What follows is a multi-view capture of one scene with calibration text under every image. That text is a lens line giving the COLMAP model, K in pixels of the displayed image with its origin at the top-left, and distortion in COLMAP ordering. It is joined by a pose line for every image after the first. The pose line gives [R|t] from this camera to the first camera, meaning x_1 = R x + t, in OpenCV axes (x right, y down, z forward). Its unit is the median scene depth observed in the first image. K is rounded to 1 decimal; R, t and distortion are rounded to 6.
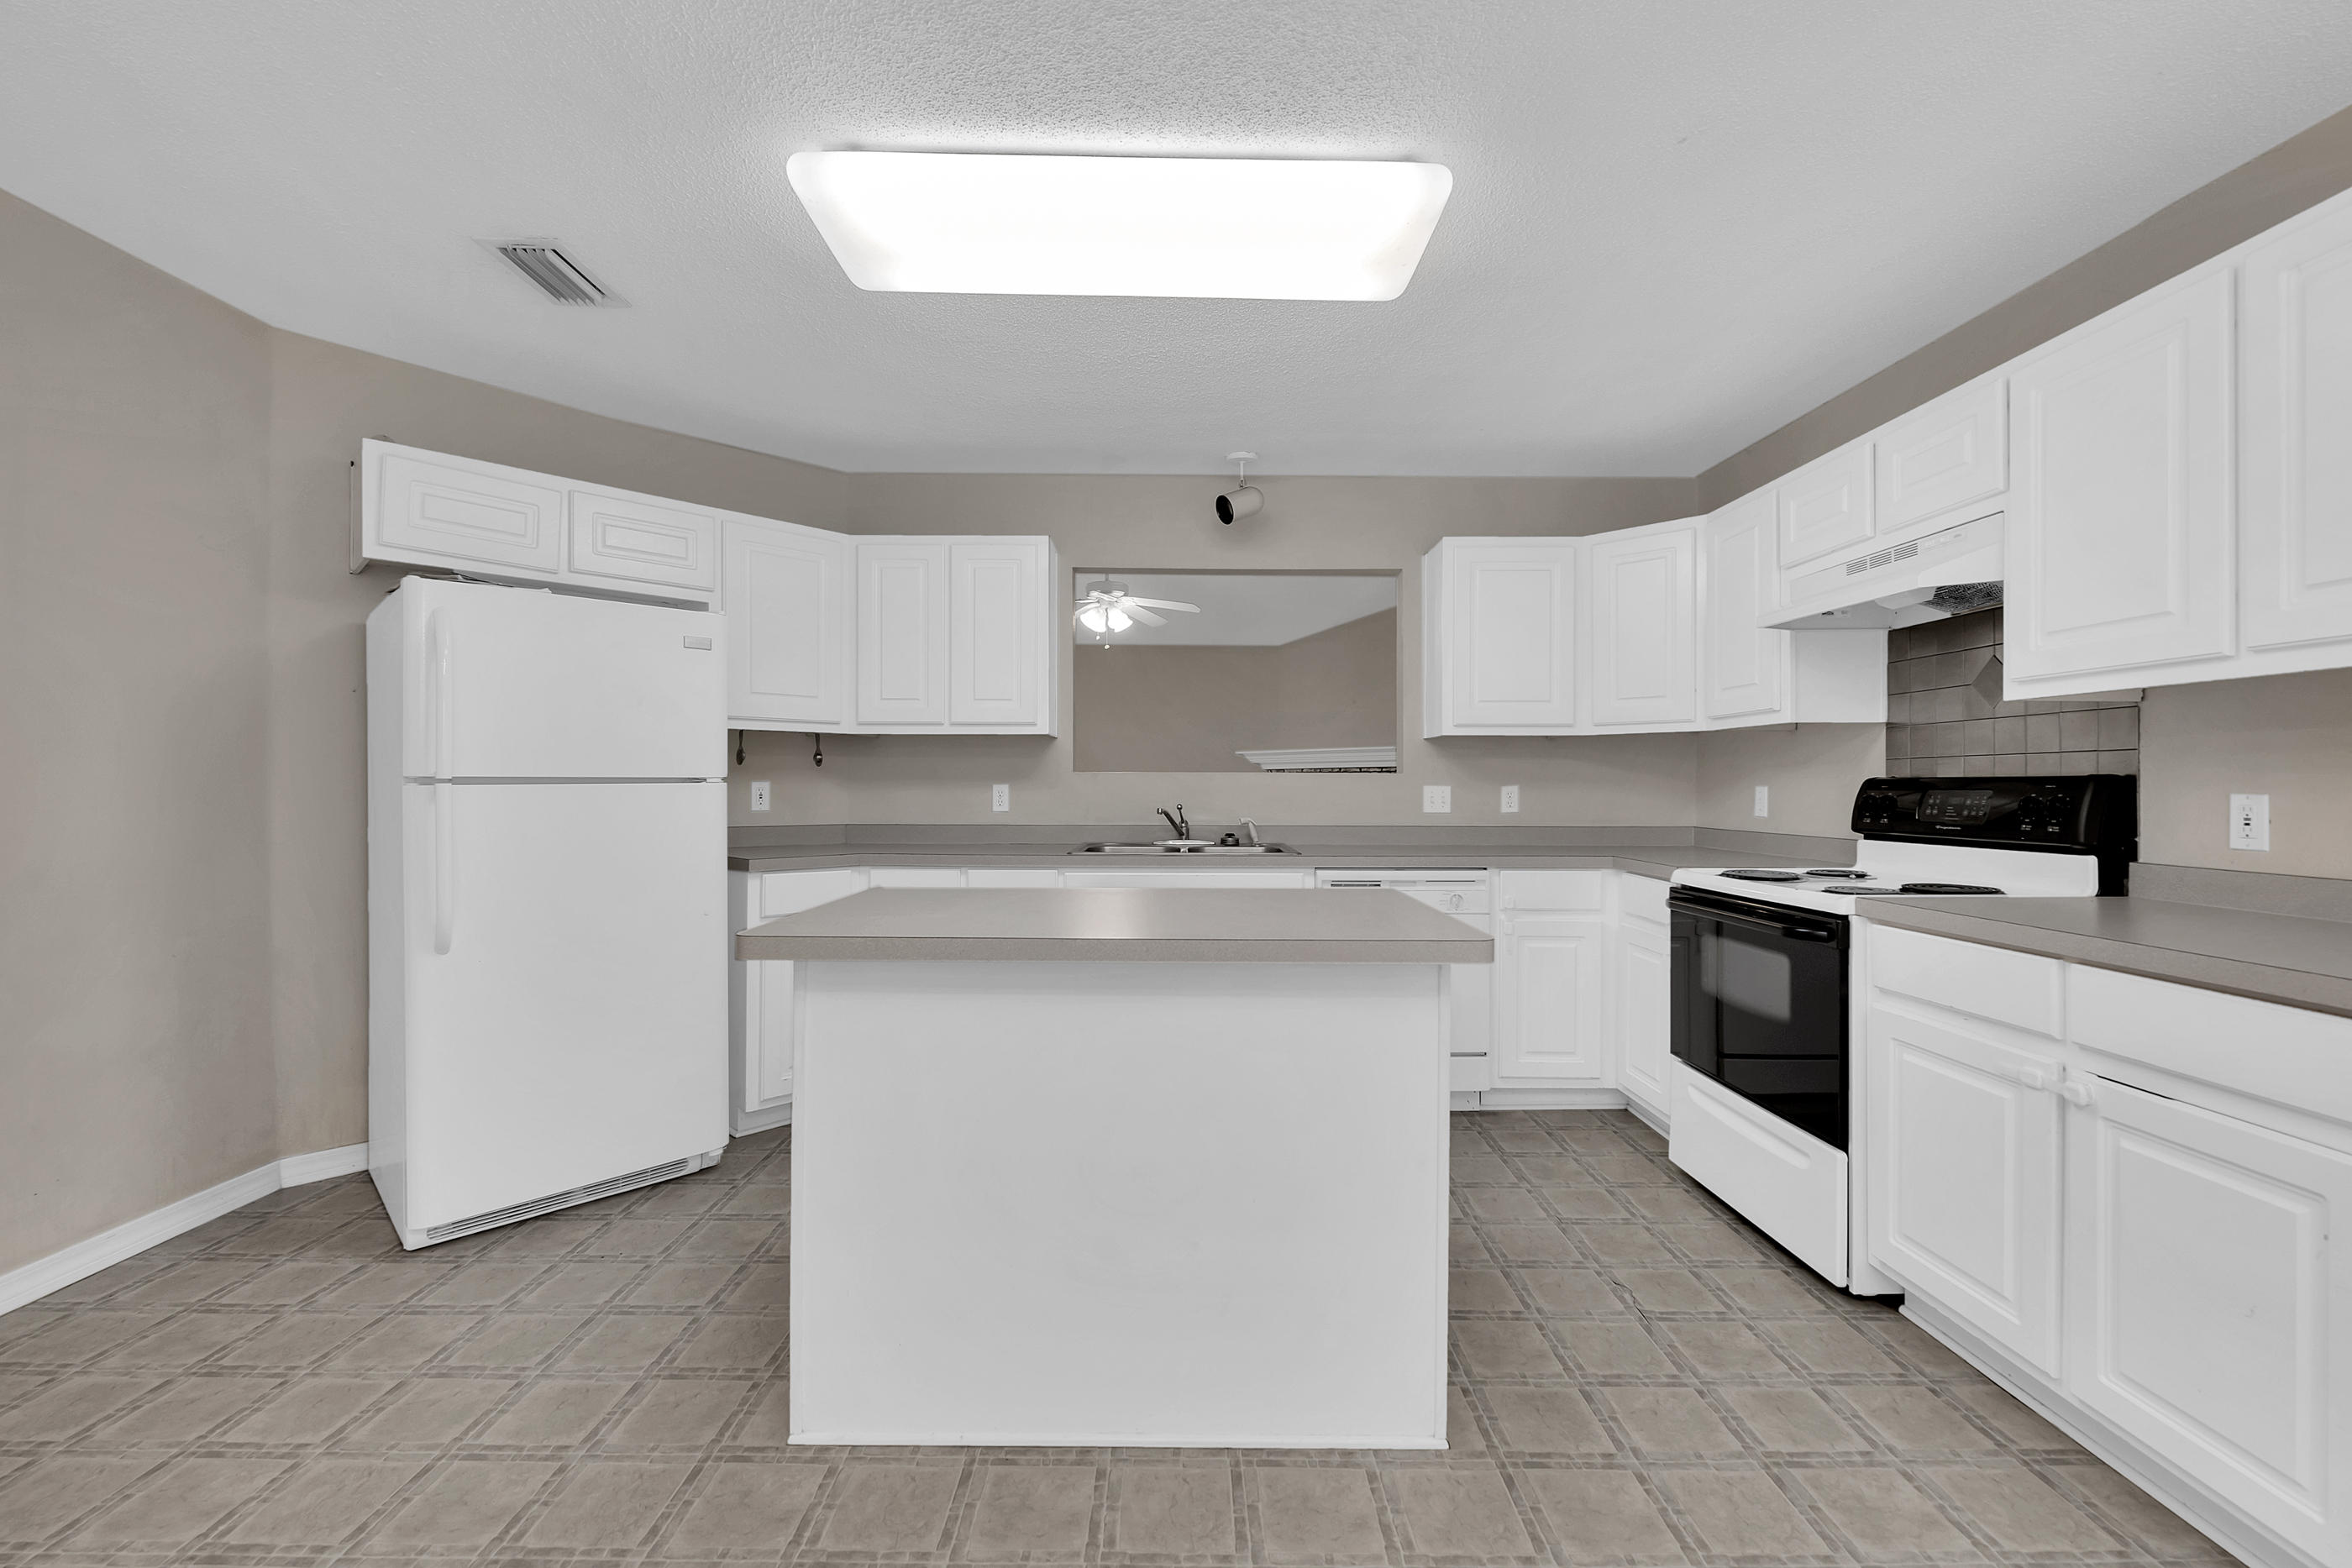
lens RADIAL K [[962.9, 0, 1176.4], [0, 962.9, 792.1], [0, 0, 1]] dist [-0.000971, -0.005102]
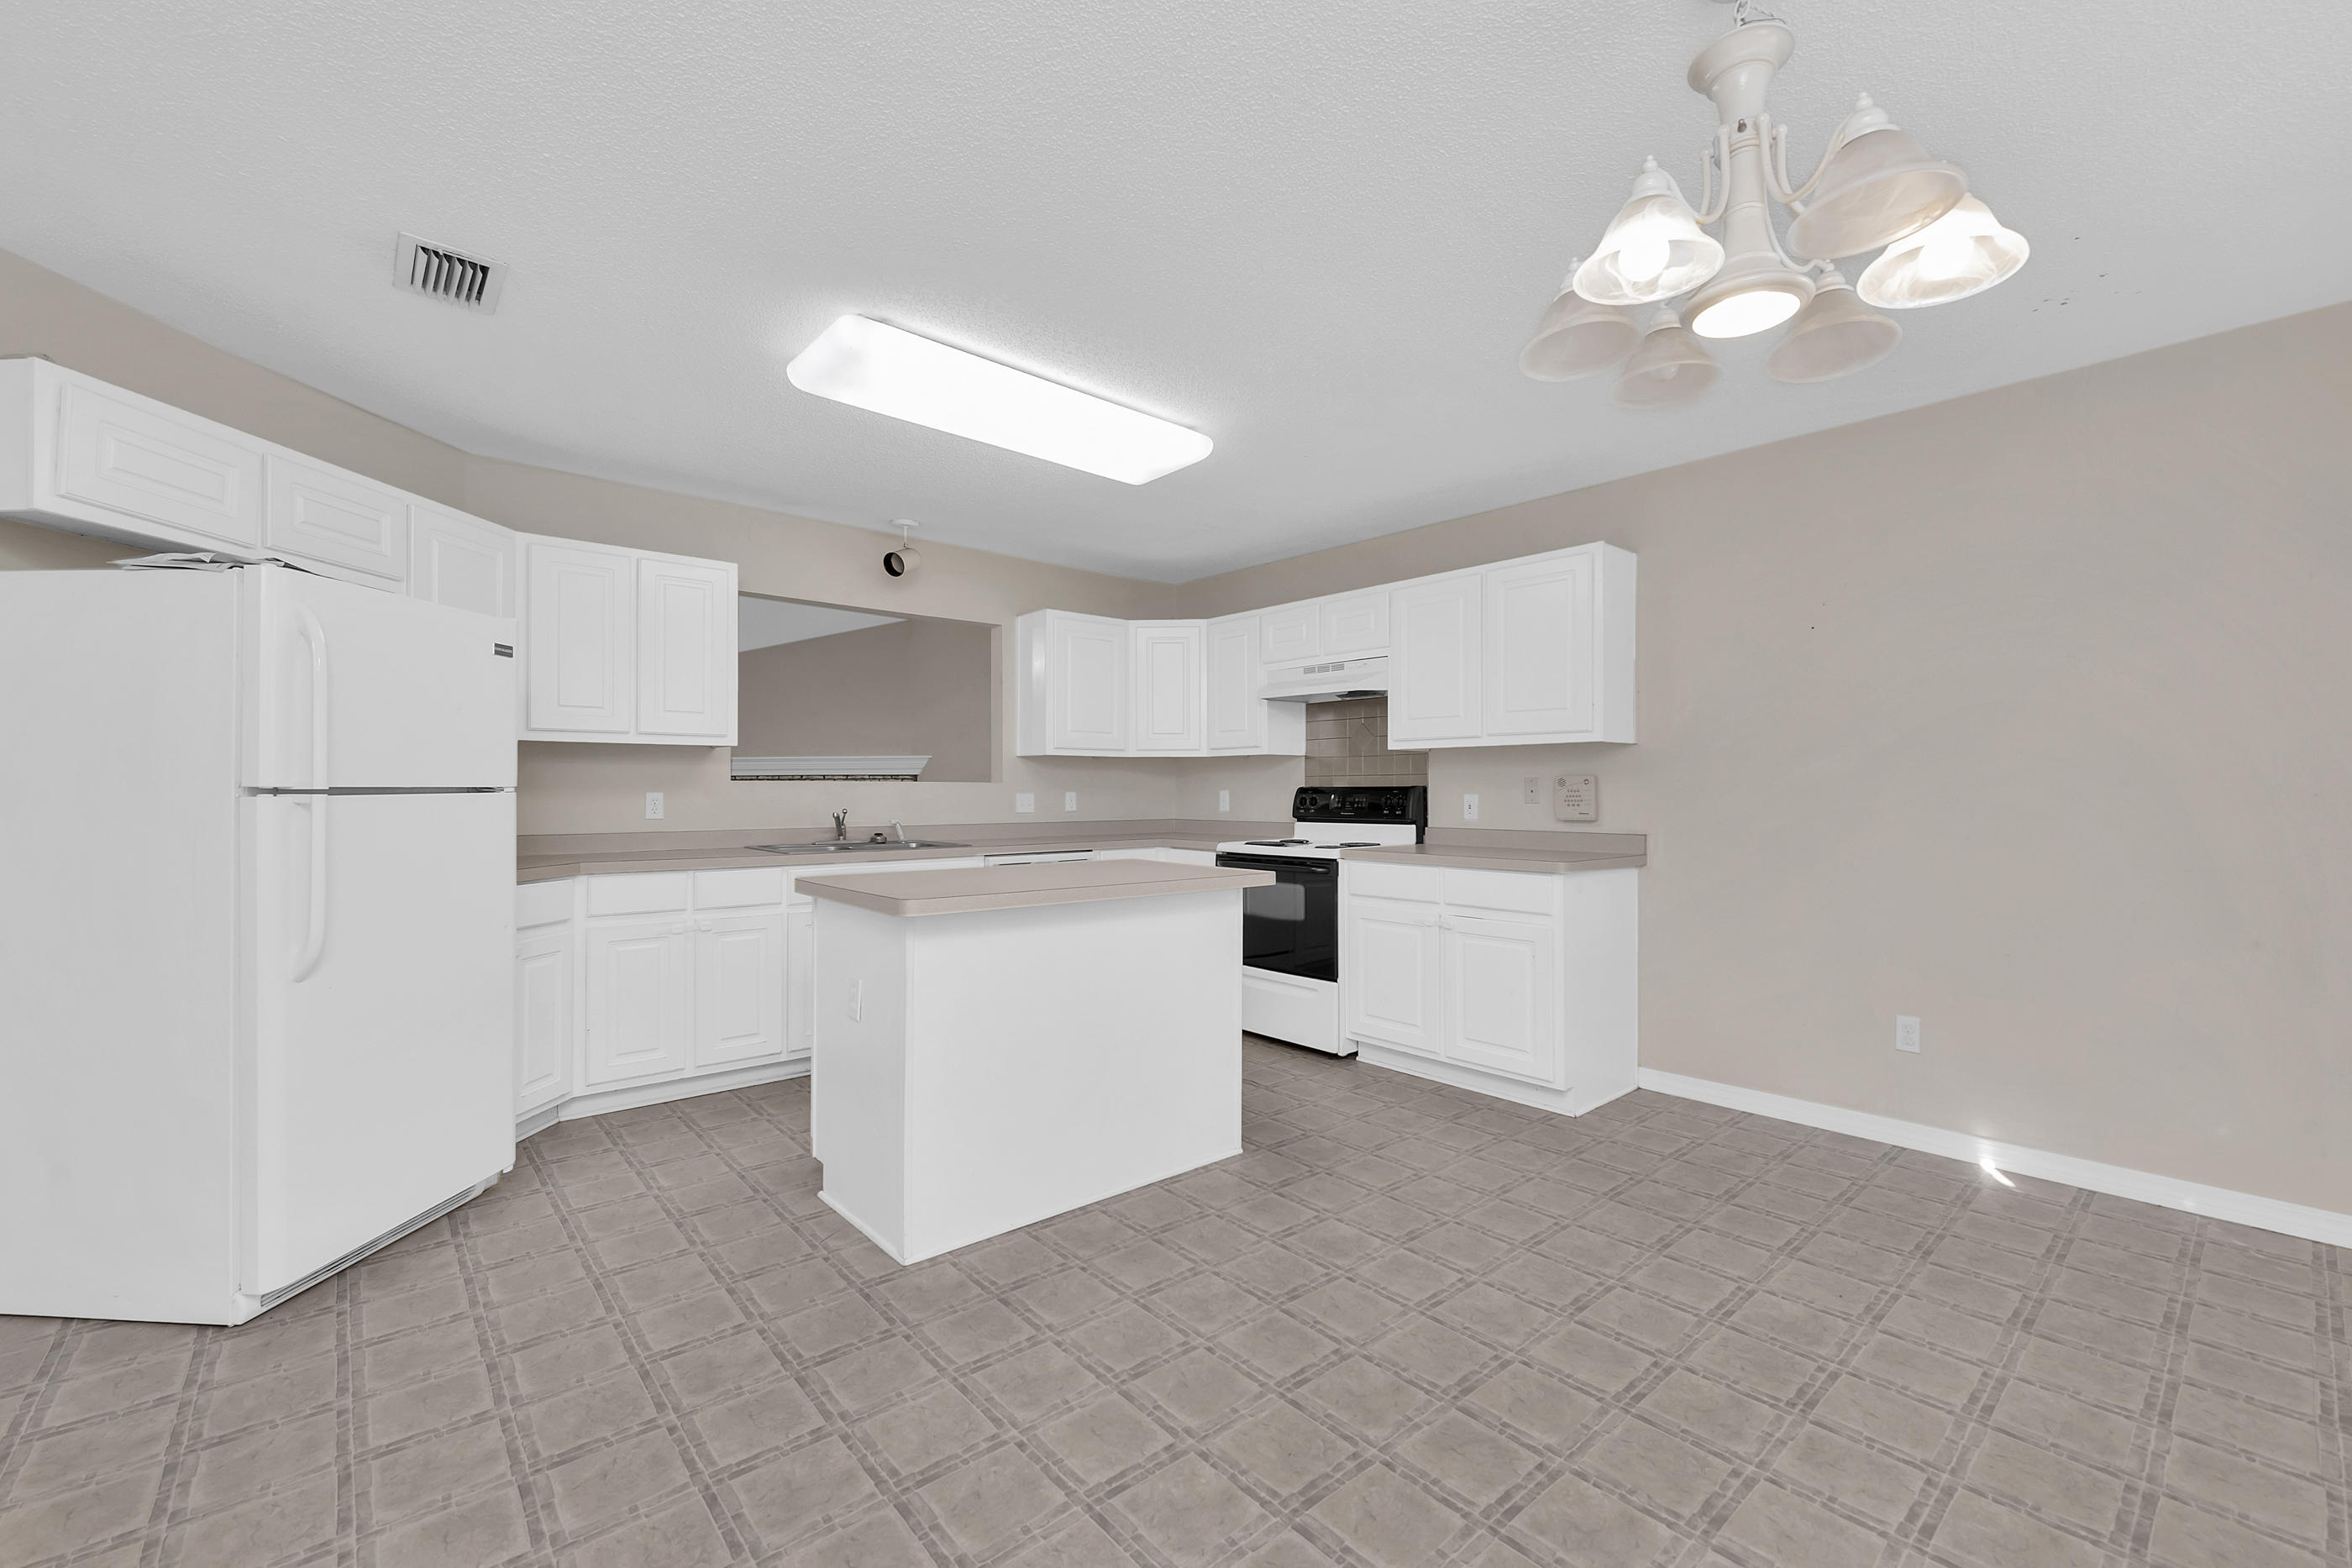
lens RADIAL K [[976.6, 0, 1176.0], [0, 976.6, 784.0], [0, 0, 1]] dist [0.002454, -0.004538]
pose [[0.756435, 0.002945, 0.654063, -0.610415], [0.007337, 0.999889, -0.012988, 0.001962], [-0.654028, 0.014624, 0.756329, -0.198676]]
